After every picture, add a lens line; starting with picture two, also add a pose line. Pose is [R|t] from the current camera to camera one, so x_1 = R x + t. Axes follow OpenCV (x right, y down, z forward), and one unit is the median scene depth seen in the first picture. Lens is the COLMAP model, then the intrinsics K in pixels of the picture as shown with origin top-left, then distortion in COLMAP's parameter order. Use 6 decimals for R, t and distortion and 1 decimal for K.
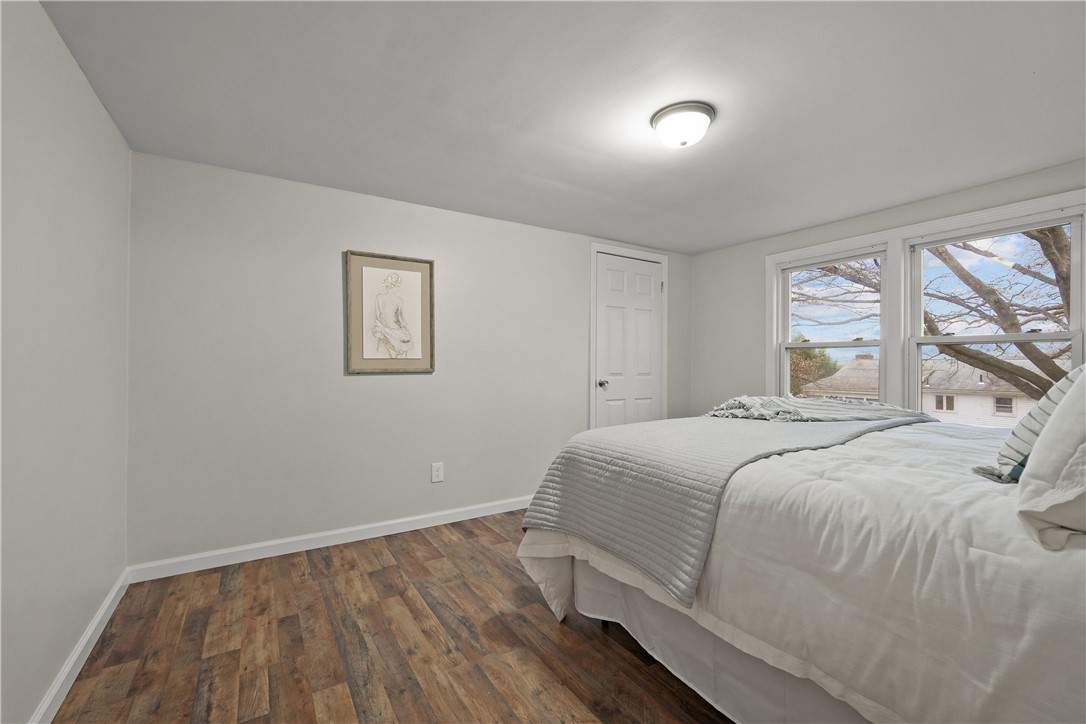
lens RADIAL K [[458.1, 0, 545.1], [0, 458.1, 362.5], [0, 0, 1]] dist [-0.001672, 0.001277]
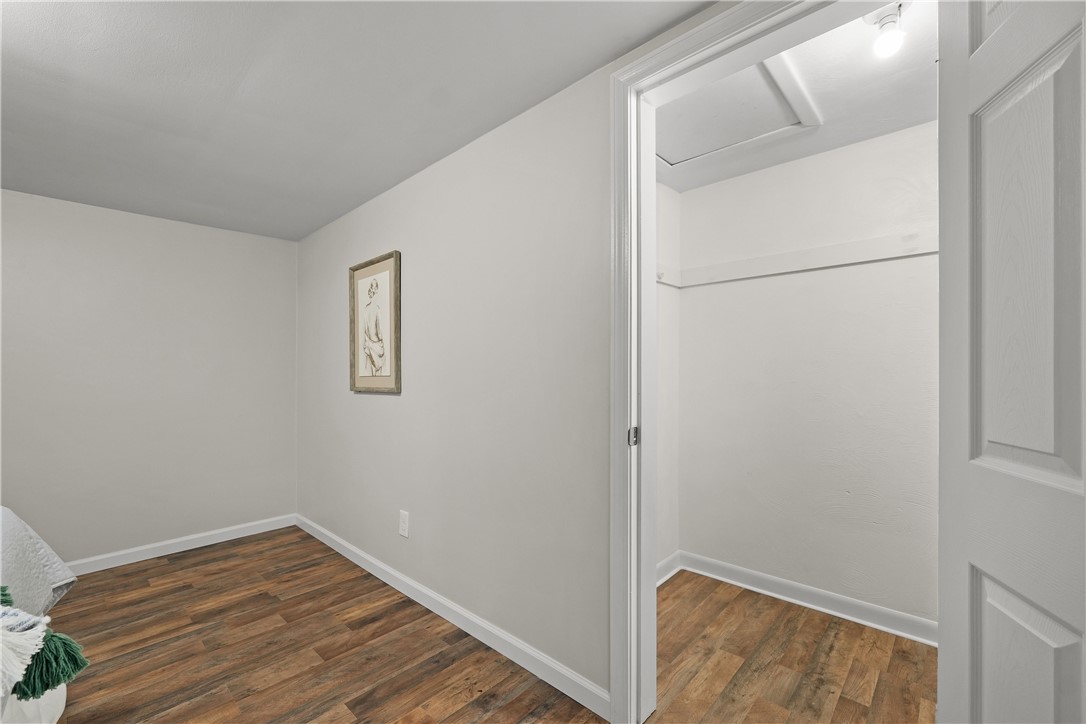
lens RADIAL K [[458.1, 0, 549.8], [0, 458.1, 368.6], [0, 0, 1]] dist [-0.001672, 0.001277]
pose [[0.254170, -0.010825, -0.967099, 0.756573], [0.006075, 0.999936, -0.009595, -0.015862], [0.967140, -0.003436, 0.254219, 1.370992]]
